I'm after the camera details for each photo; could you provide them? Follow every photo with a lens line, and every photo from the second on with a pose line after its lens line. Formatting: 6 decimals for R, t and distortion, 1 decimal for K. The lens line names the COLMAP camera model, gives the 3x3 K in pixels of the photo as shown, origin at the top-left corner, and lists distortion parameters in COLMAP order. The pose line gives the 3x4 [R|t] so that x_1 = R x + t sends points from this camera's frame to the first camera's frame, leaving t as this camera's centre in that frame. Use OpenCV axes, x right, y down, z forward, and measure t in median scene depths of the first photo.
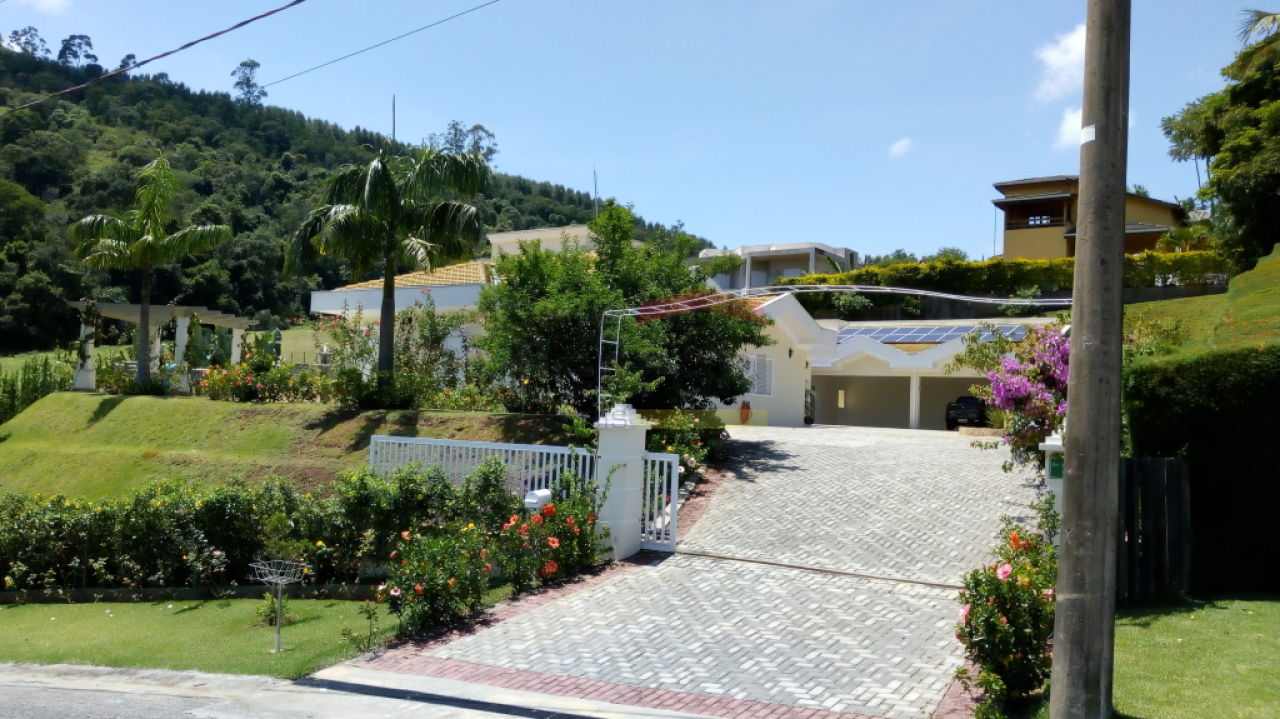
lens RADIAL K [[1012.8, 0, 639.6], [0, 1012.8, 356.6], [0, 0, 1]] dist [-0.008996, -0.003424]
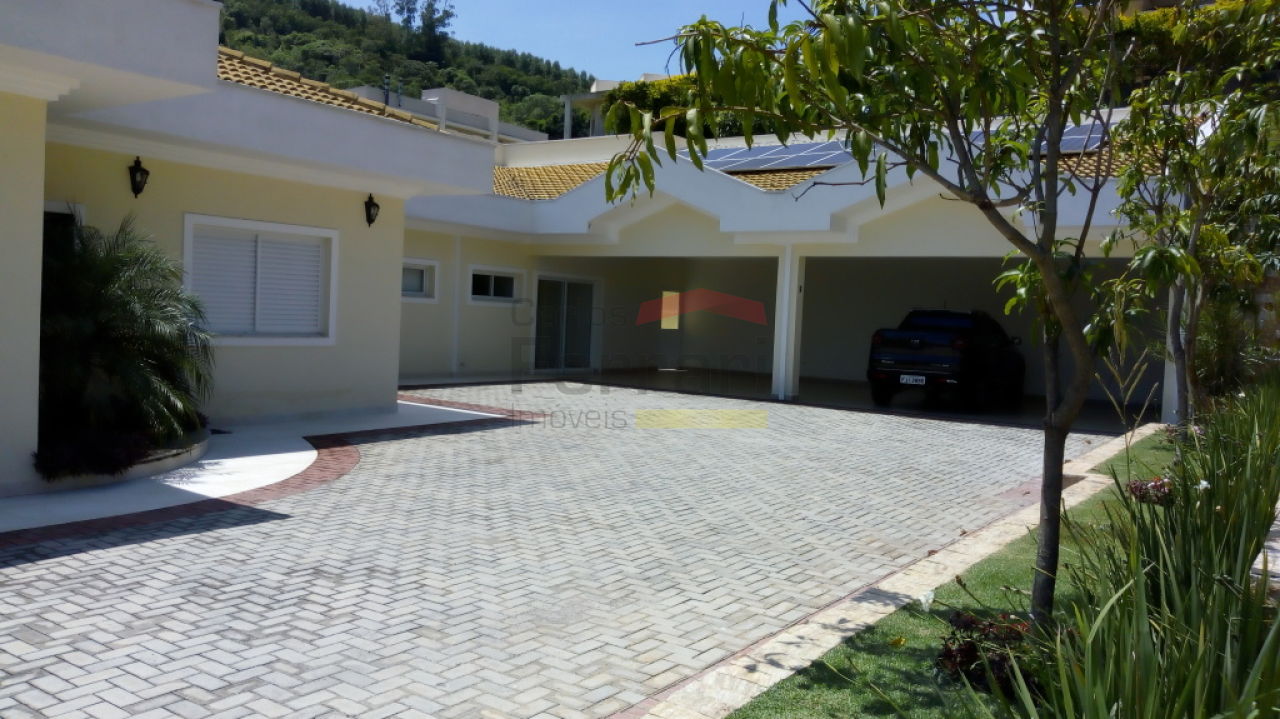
lens RADIAL K [[1012.8, 0, 639.6], [0, 1012.8, 356.6], [0, 0, 1]] dist [-0.008996, -0.003424]
pose [[0.999961, -0.000803, -0.008752, 0.132507], [0.001724, 0.994382, 0.105832, 0.010156], [0.008618, -0.105843, 0.994345, 0.381459]]
